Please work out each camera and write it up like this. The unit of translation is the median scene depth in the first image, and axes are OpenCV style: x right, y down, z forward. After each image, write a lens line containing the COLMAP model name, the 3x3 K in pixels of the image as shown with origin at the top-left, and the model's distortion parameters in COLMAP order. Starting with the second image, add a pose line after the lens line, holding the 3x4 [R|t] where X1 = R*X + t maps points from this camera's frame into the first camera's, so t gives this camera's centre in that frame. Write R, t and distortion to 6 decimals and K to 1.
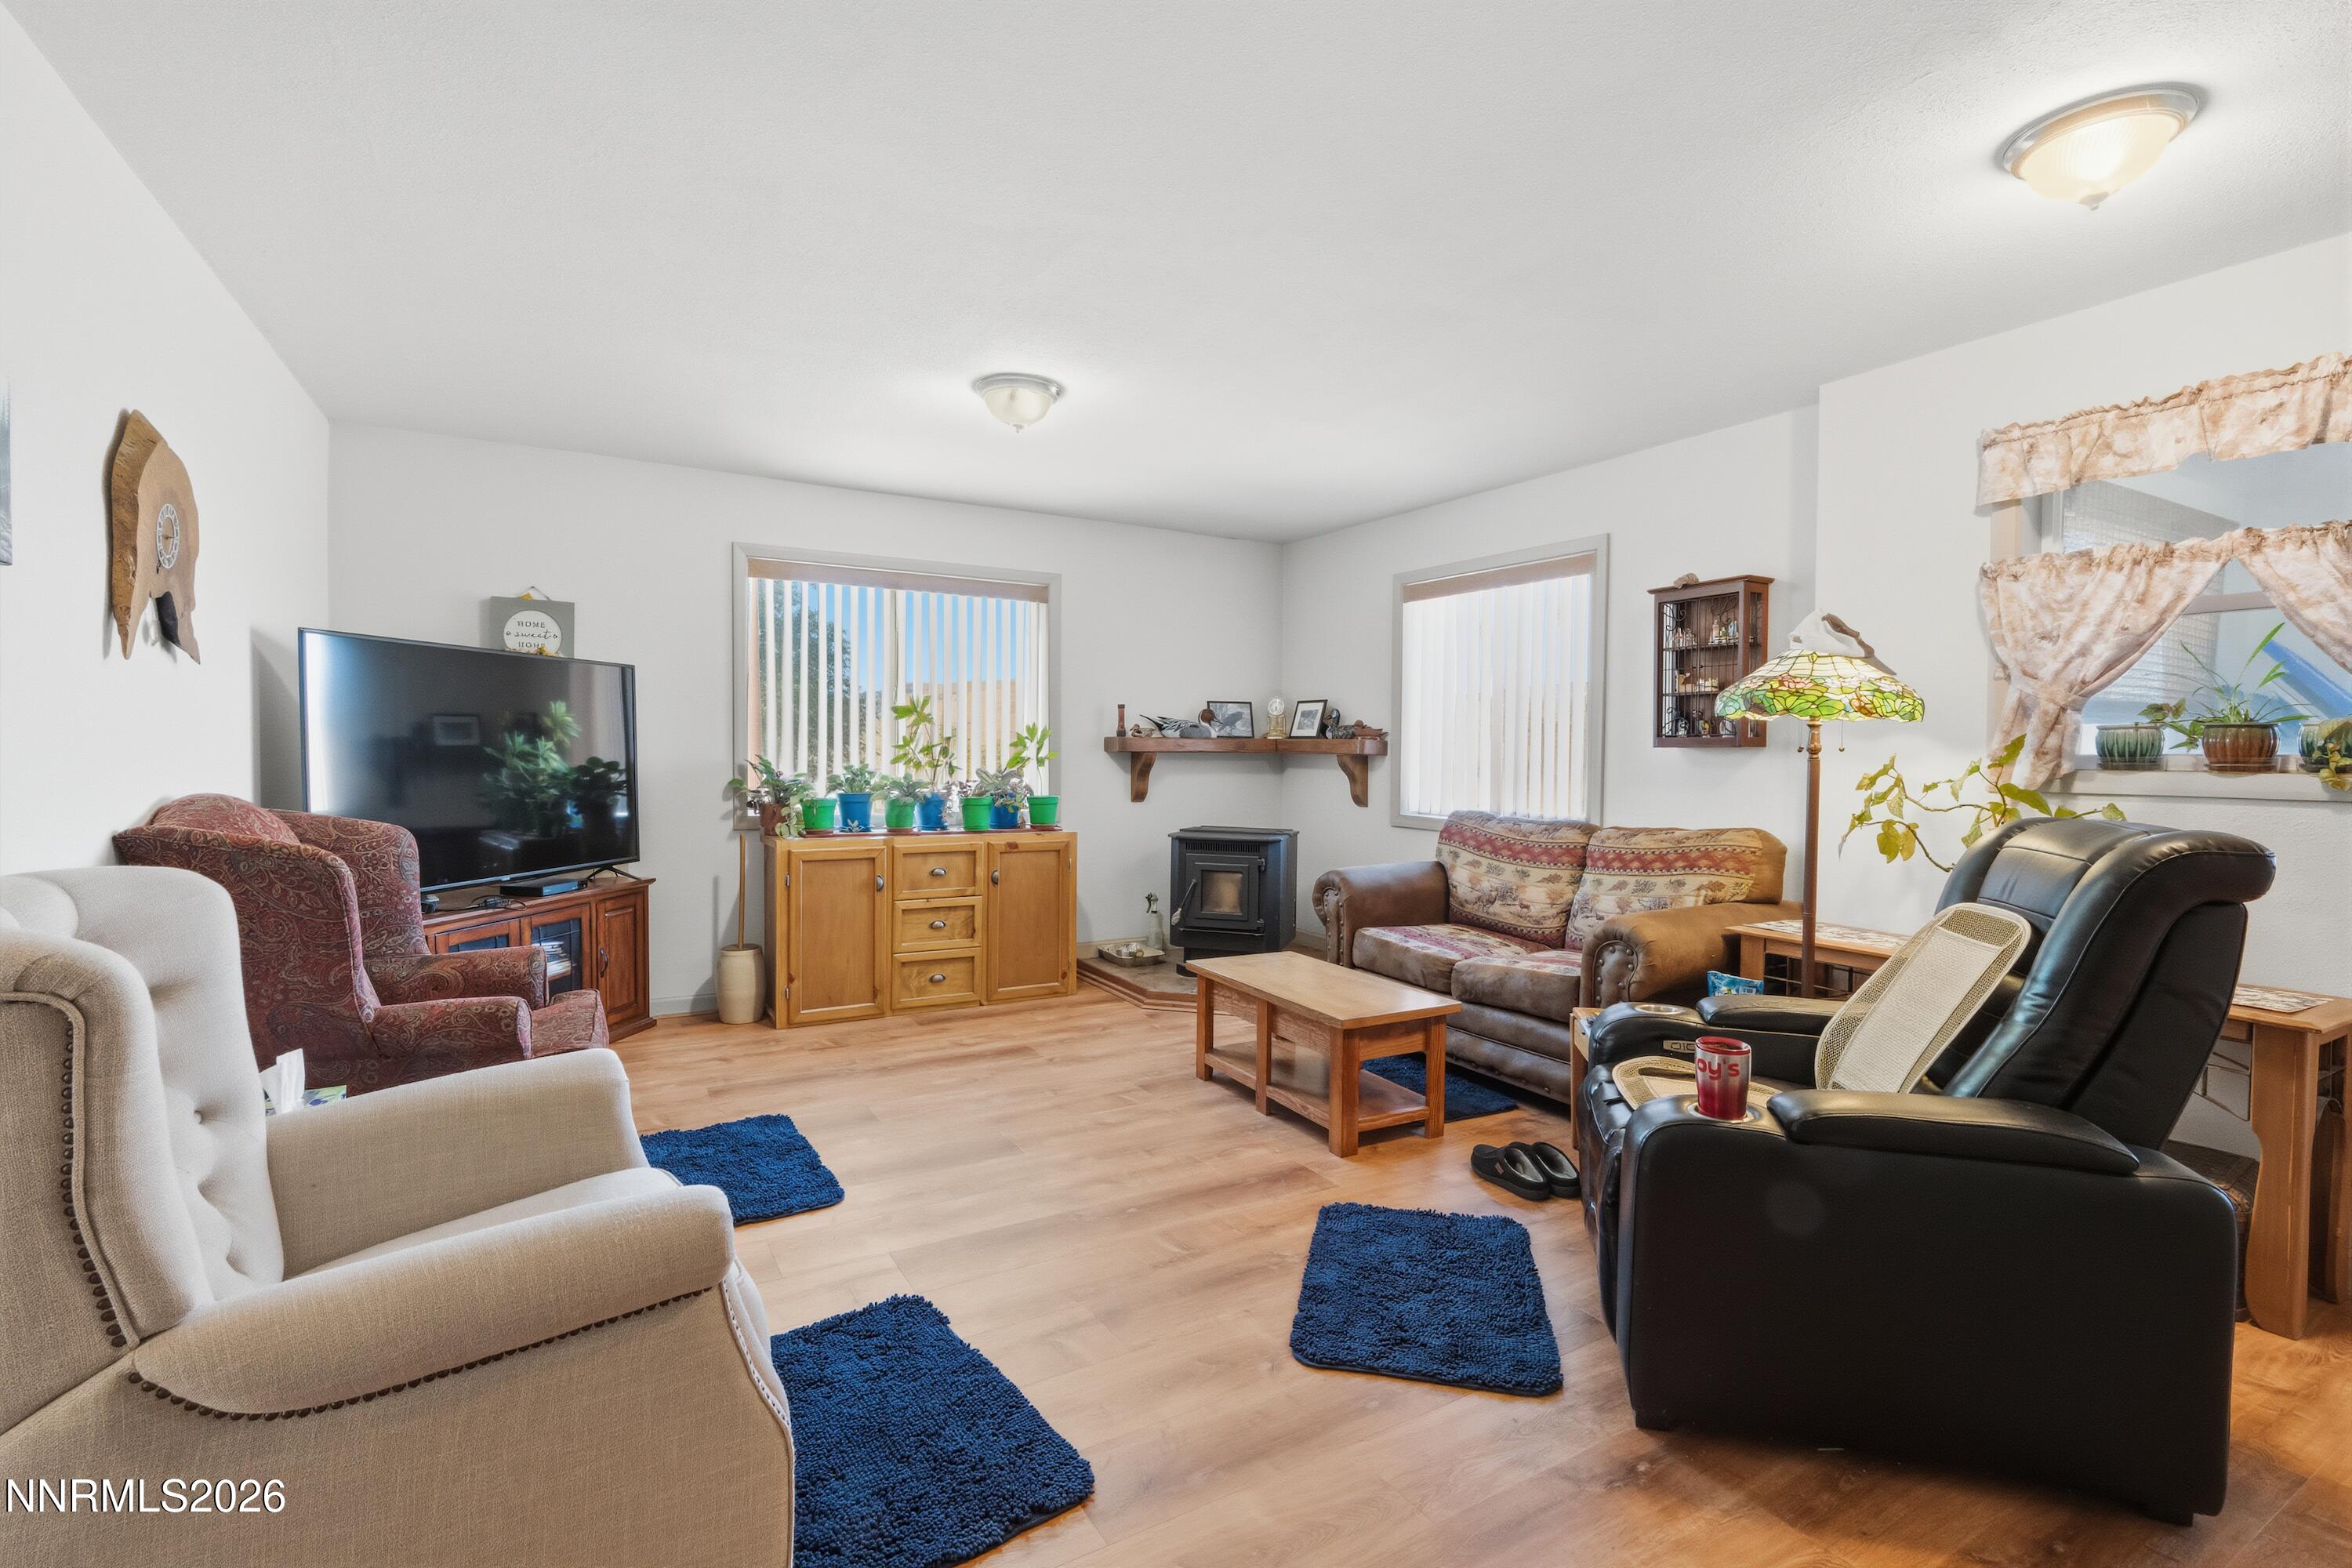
lens RADIAL K [[1064.2, 0, 1176.5], [0, 1064.2, 777.7], [0, 0, 1]] dist [-0.000311, 0.000109]
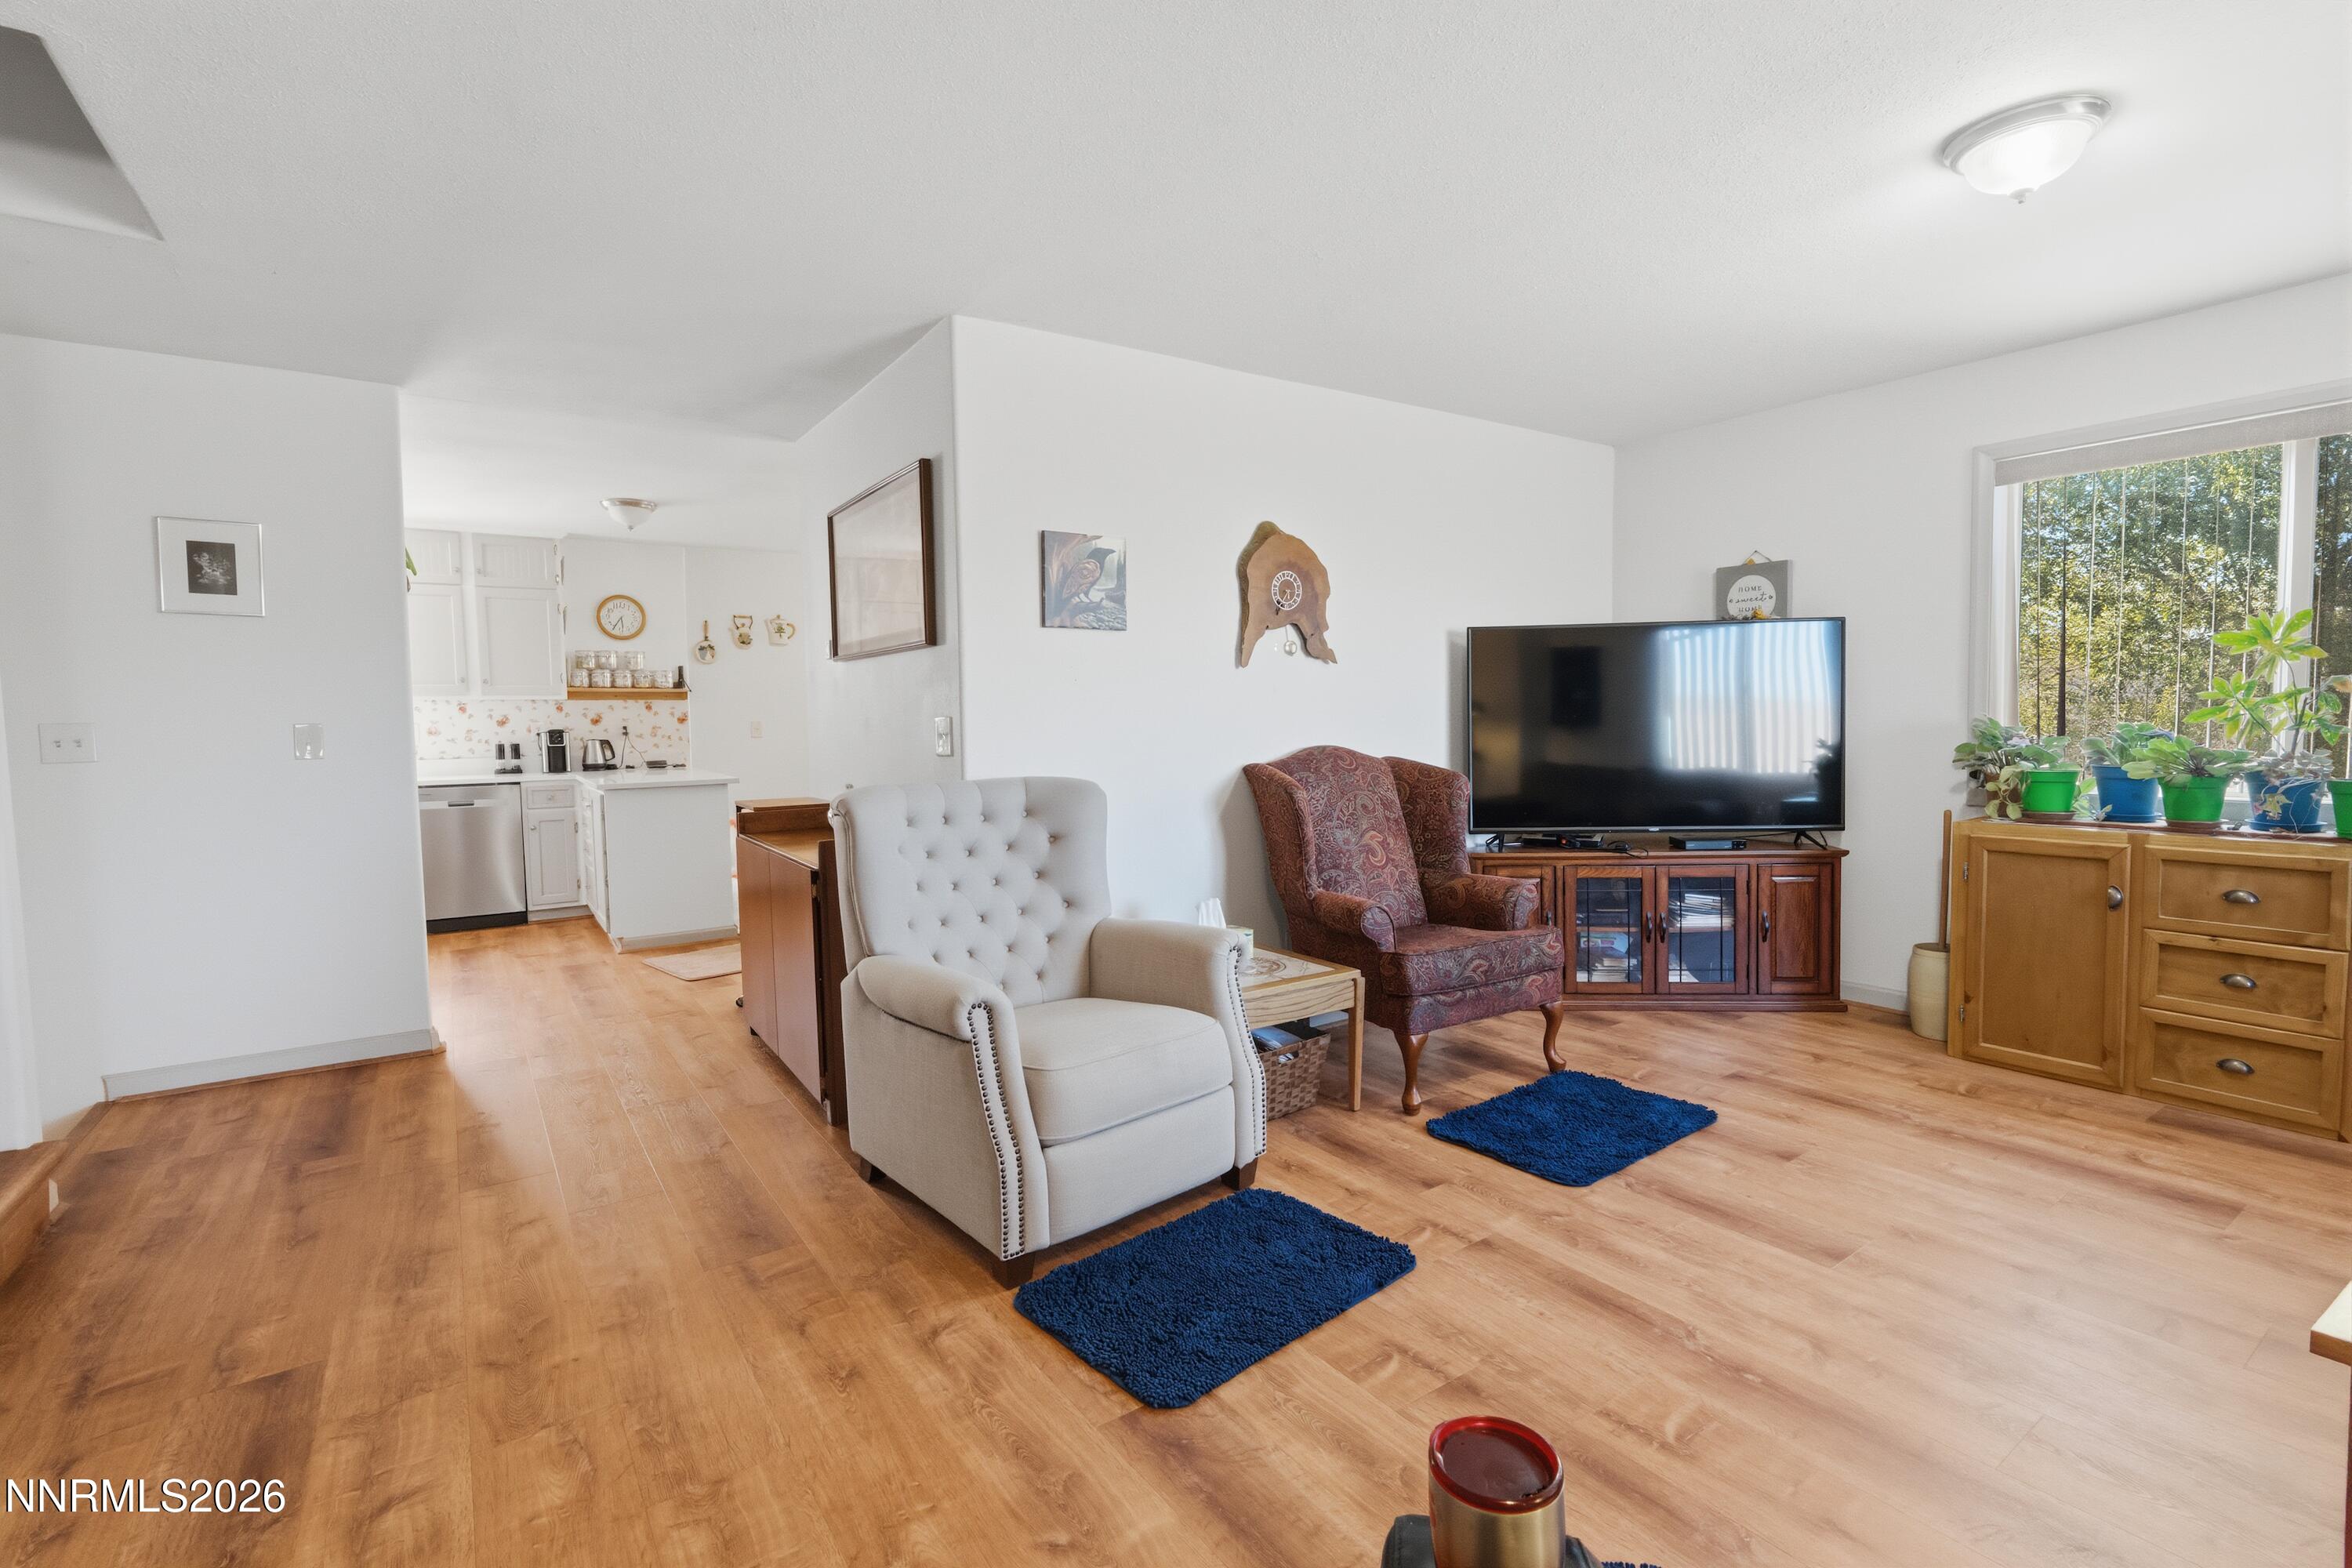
lens RADIAL K [[1064.2, 0, 1173.4], [0, 1064.2, 773.9], [0, 0, 1]] dist [-0.000311, 0.000109]
pose [[0.072349, 0.042802, -0.996461, 0.383634], [-0.007352, 0.999074, 0.042381, -0.005283], [0.997352, 0.004260, 0.072597, 0.371010]]
